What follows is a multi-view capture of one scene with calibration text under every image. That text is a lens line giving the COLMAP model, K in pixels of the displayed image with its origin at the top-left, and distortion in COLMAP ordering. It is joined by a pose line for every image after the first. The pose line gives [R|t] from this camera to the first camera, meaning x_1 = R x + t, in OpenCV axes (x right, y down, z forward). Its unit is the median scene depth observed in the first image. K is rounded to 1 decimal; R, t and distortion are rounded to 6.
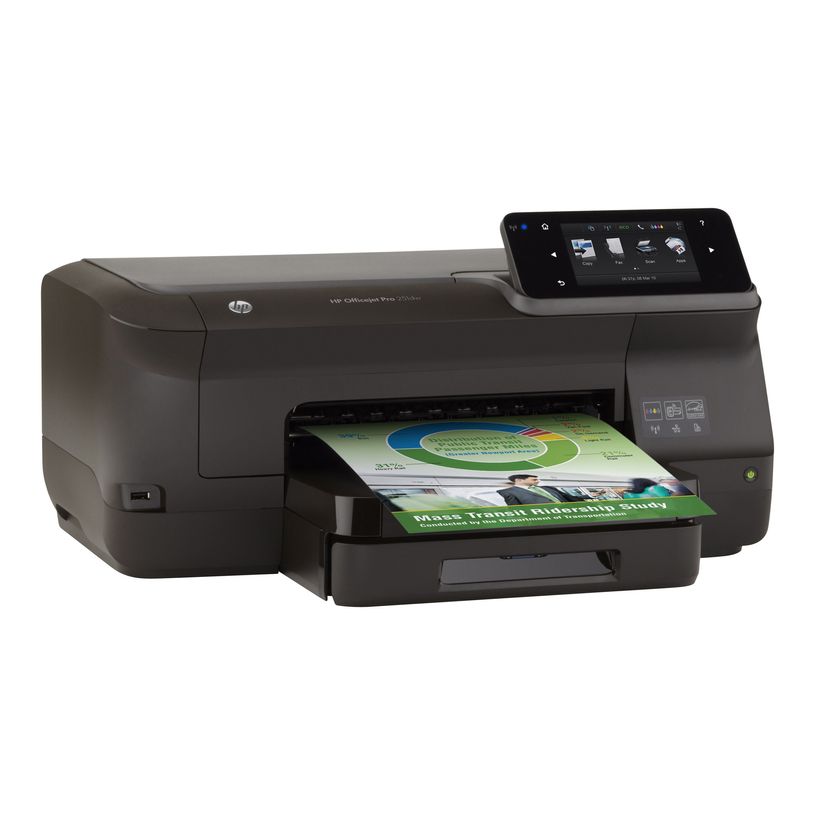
lens RADIAL K [[3458.8, 0, 407.5], [0, 3458.8, 407.5], [0, 0, 1]] dist [-0.033287, 0.023686]
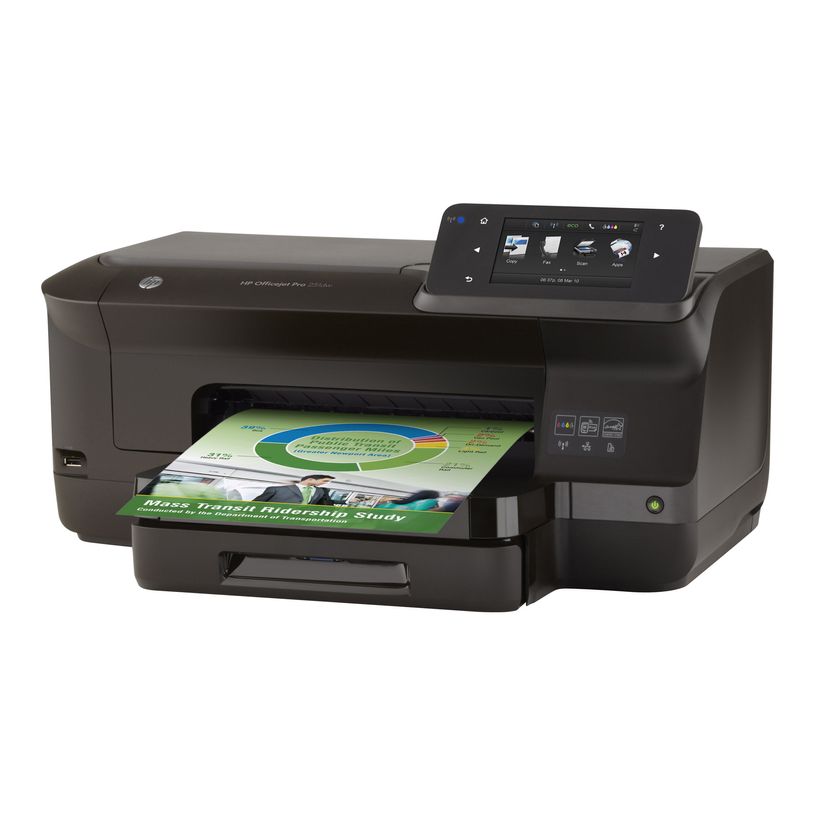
lens RADIAL K [[3458.8, 0, 407.5], [0, 3458.8, 407.5], [0, 0, 1]] dist [-0.033287, 0.023686]
pose [[0.791289, 0.082202, -0.605891, 0.599996], [-0.081966, 0.996239, 0.028114, -0.026323], [0.605923, 0.027416, 0.795050, 0.241740]]
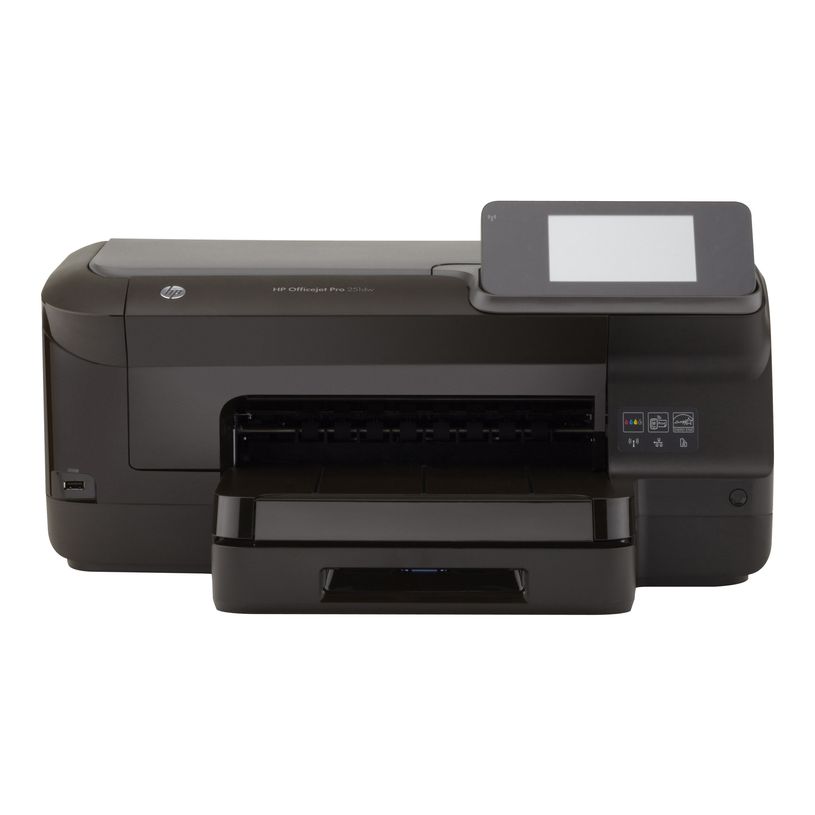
lens RADIAL K [[3458.8, 0, 407.5], [0, 3458.8, 407.5], [0, 0, 1]] dist [-0.033287, 0.023686]
pose [[0.945048, 0.045345, -0.323771, 0.312235], [-0.043996, 0.998966, 0.011490, -0.010823], [0.323957, 0.003386, 0.946066, 0.115941]]
